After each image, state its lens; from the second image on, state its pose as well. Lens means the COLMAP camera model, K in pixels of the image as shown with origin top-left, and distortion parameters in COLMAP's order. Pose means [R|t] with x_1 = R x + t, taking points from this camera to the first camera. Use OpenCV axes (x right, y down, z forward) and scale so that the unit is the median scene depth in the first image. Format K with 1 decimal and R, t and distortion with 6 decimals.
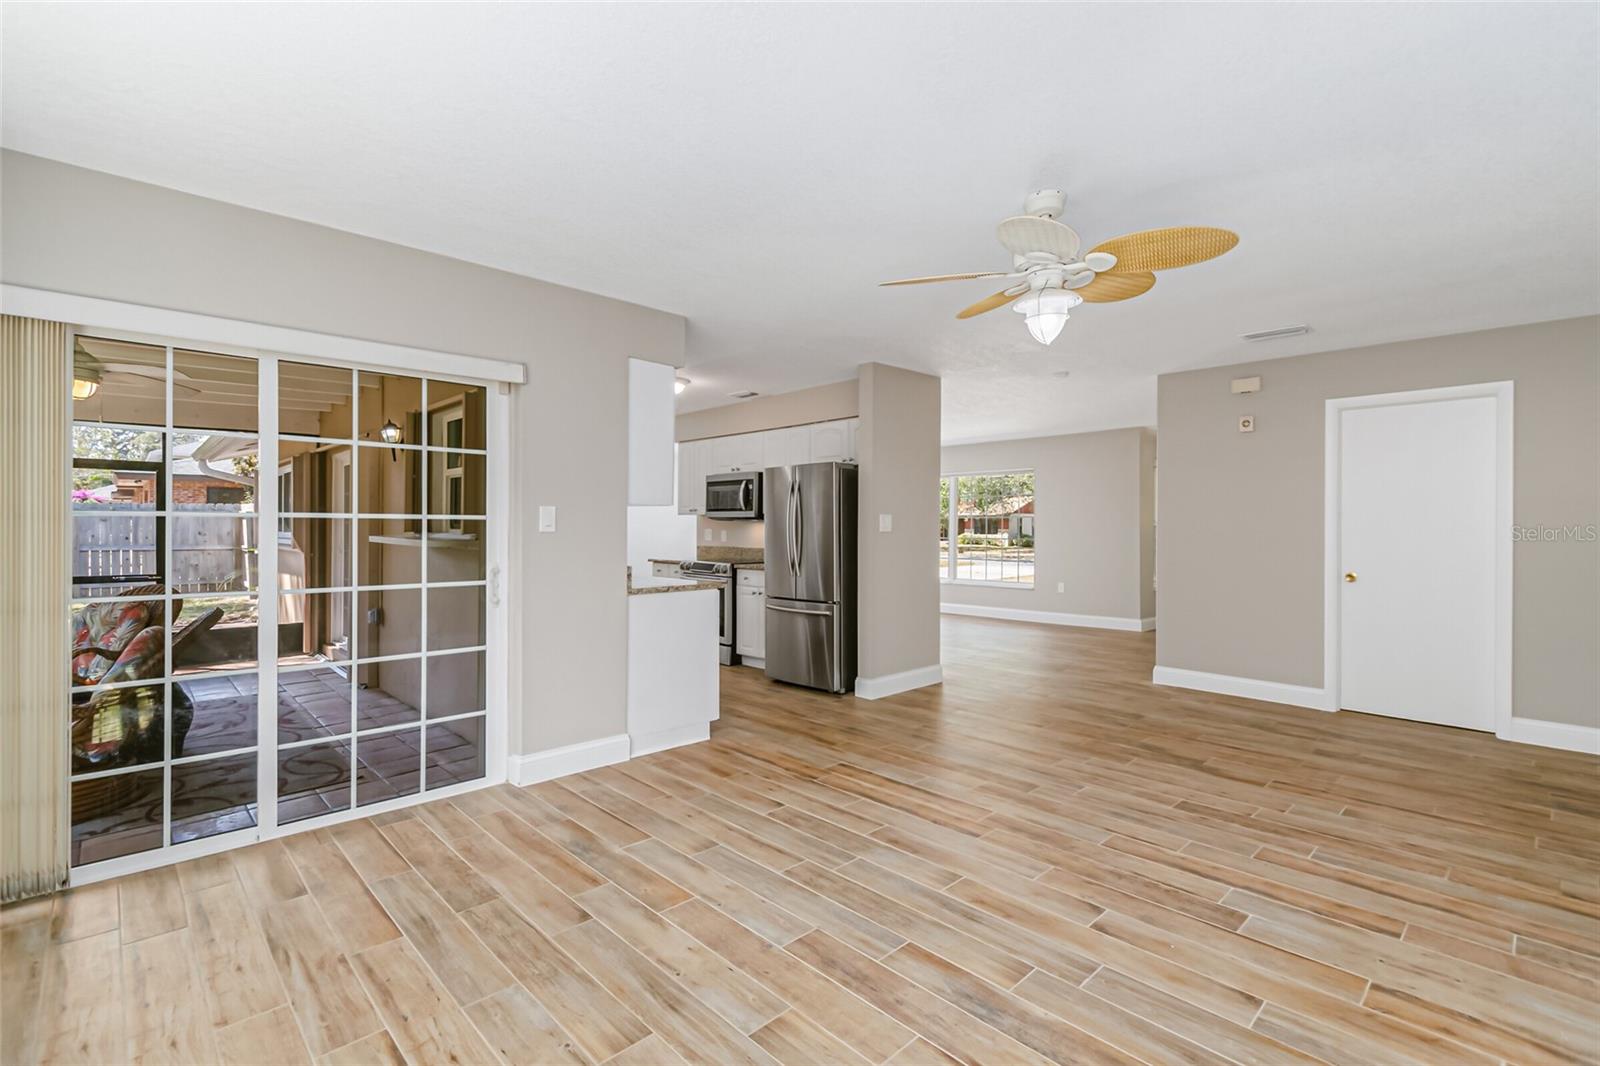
lens RADIAL K [[710.0, 0, 800.0], [0, 710.0, 533.0], [0, 0, 1]] dist [0.001765, 0.000231]
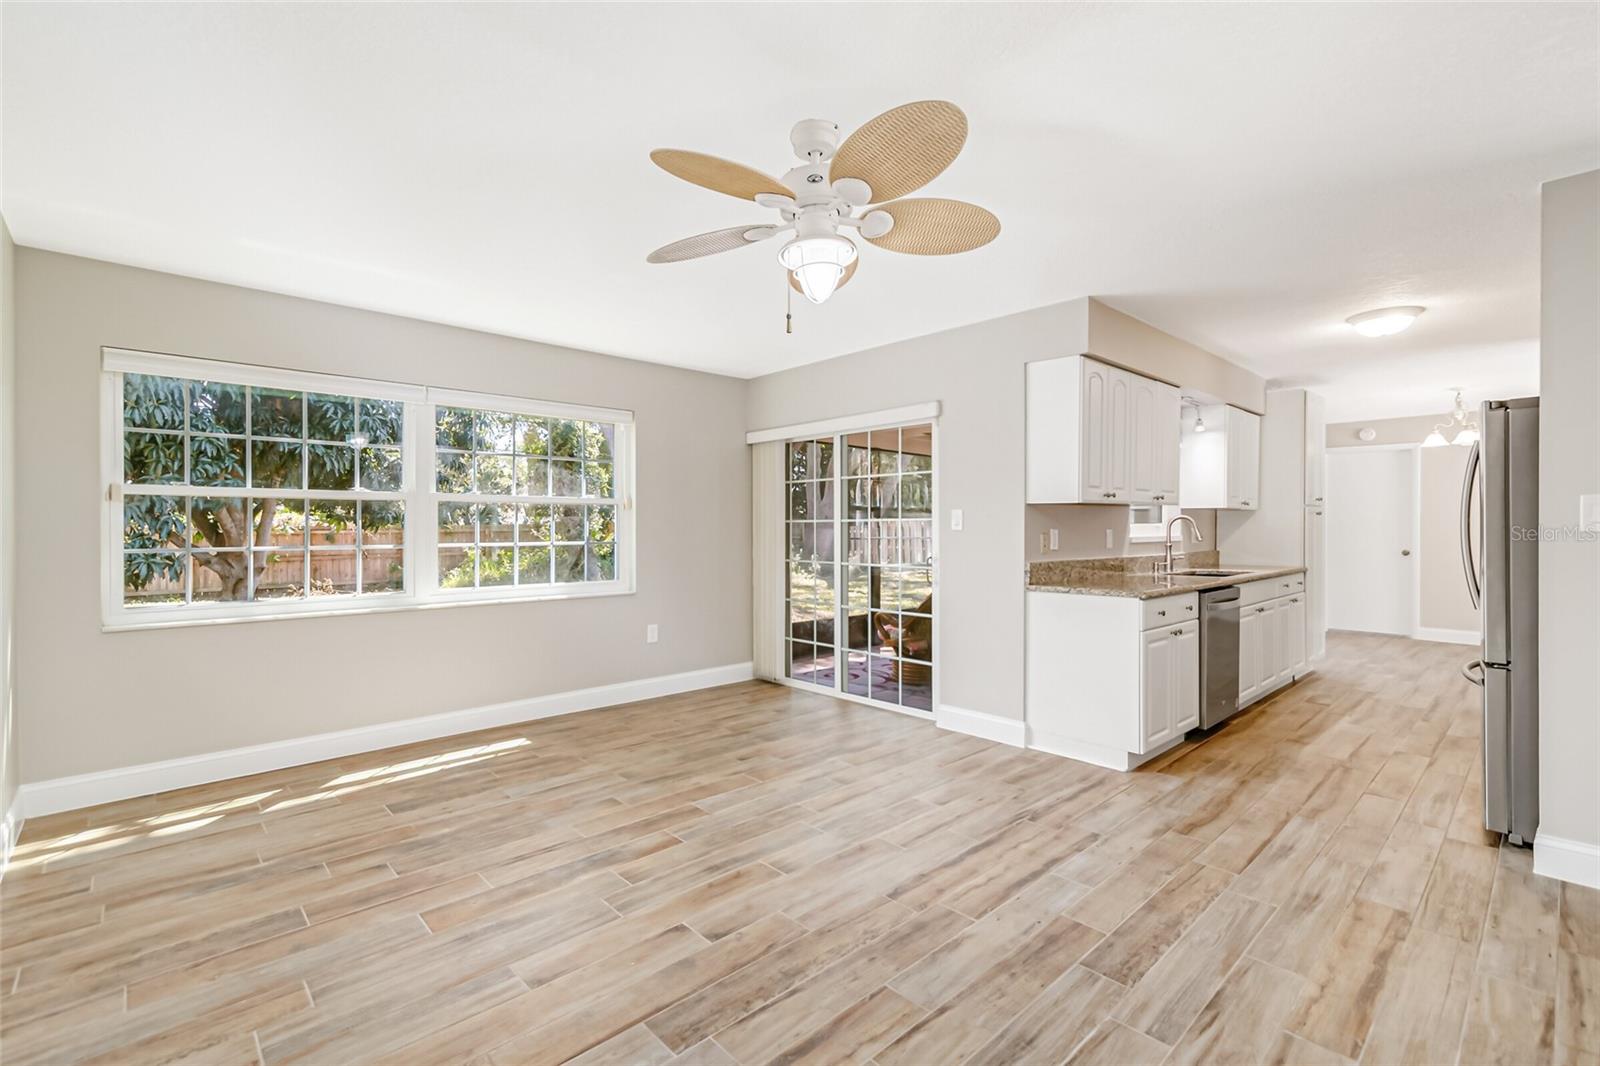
lens RADIAL K [[710.0, 0, 800.0], [0, 710.0, 533.0], [0, 0, 1]] dist [0.001765, 0.000231]
pose [[-0.000441, 0.004707, -0.999989, 1.089475], [-0.003358, 0.999983, 0.004709, -0.002156], [0.999994, 0.003360, -0.000426, 0.901814]]
